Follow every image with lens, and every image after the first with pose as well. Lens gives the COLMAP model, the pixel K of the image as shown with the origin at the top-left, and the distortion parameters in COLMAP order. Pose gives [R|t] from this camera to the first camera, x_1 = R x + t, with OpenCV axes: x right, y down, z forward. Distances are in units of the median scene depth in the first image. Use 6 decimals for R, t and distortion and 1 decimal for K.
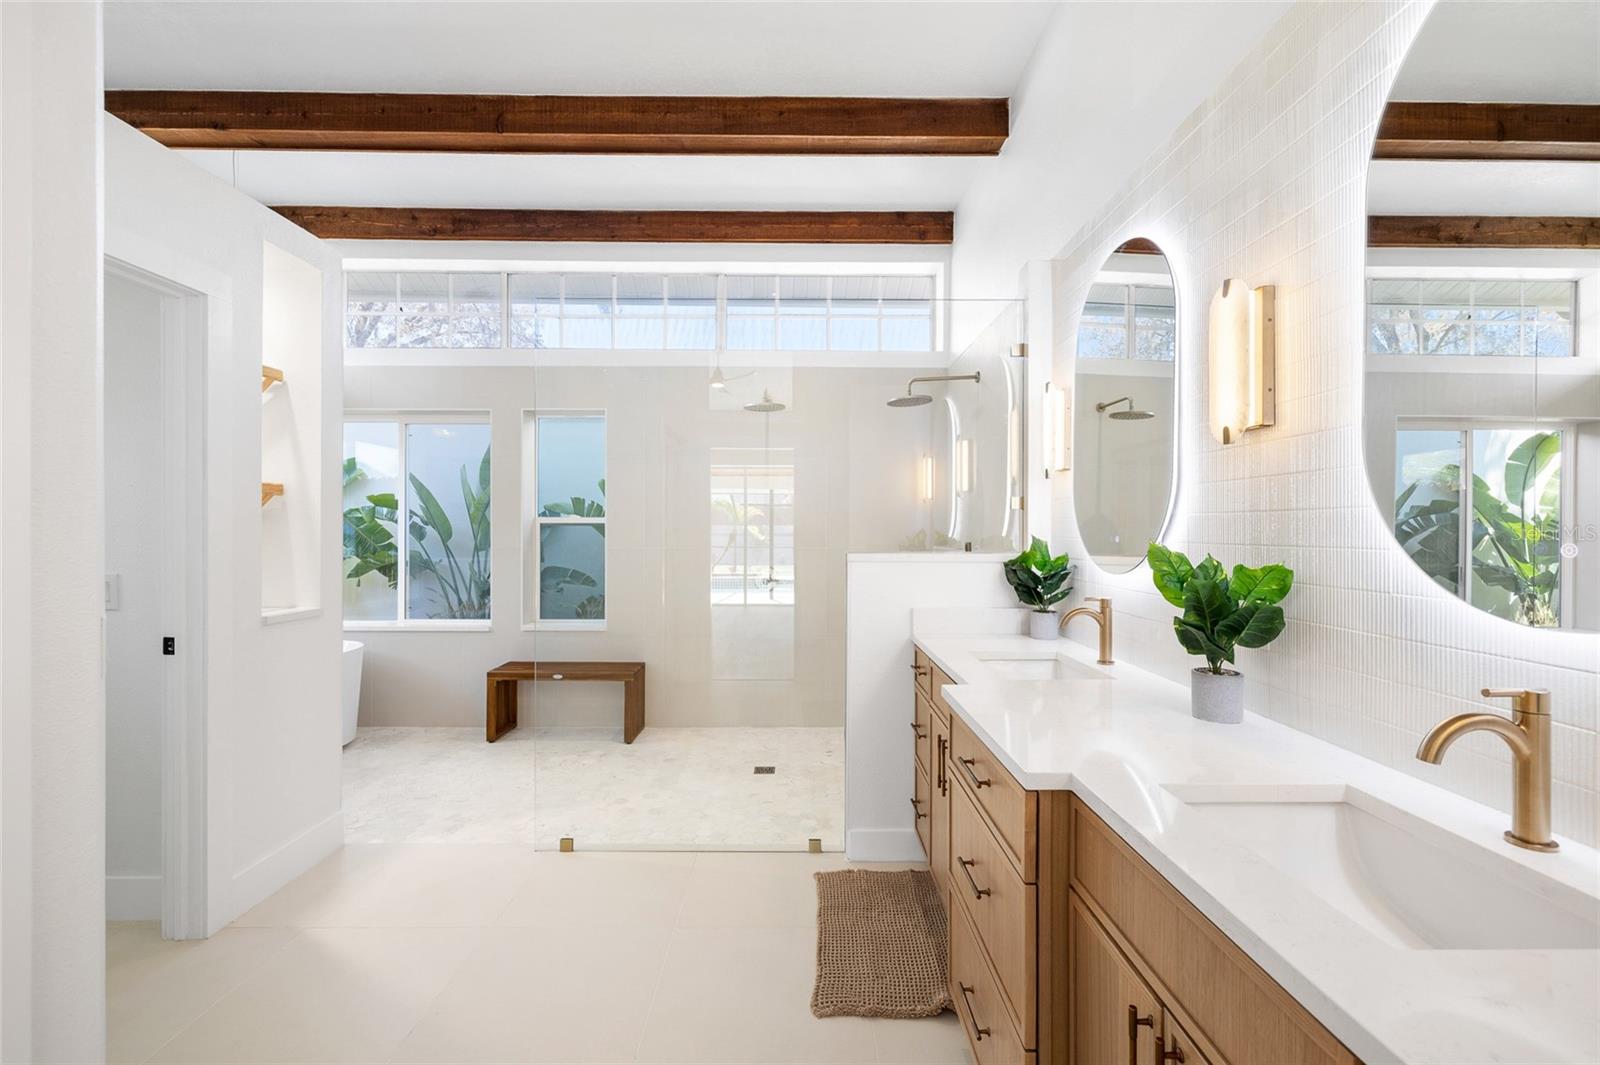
lens RADIAL K [[690.4, 0, 791.5], [0, 690.4, 534.2], [0, 0, 1]] dist [-0.000540, 0.000197]
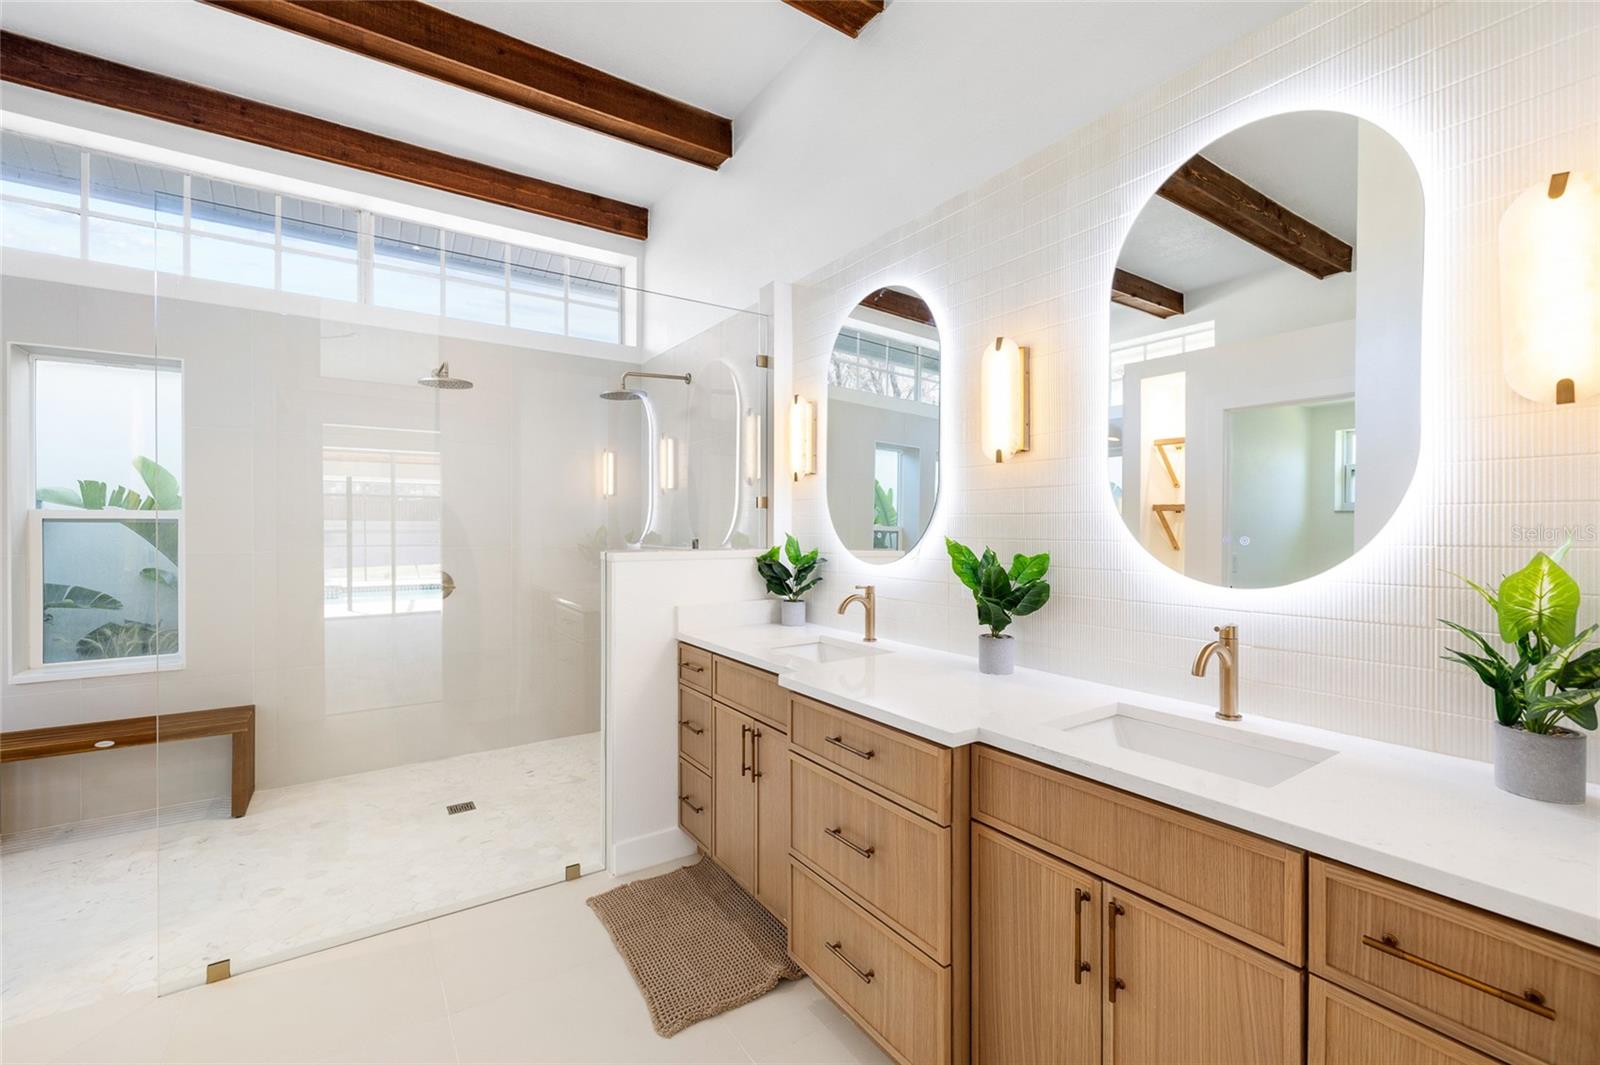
lens RADIAL K [[690.4, 0, 804.2], [0, 690.4, 532.4], [0, 0, 1]] dist [-0.000540, 0.000197]
pose [[0.822748, -0.007328, 0.568359, -0.199047], [0.005208, 0.999972, 0.005353, -0.003171], [-0.568382, -0.001444, 0.822764, 0.060802]]
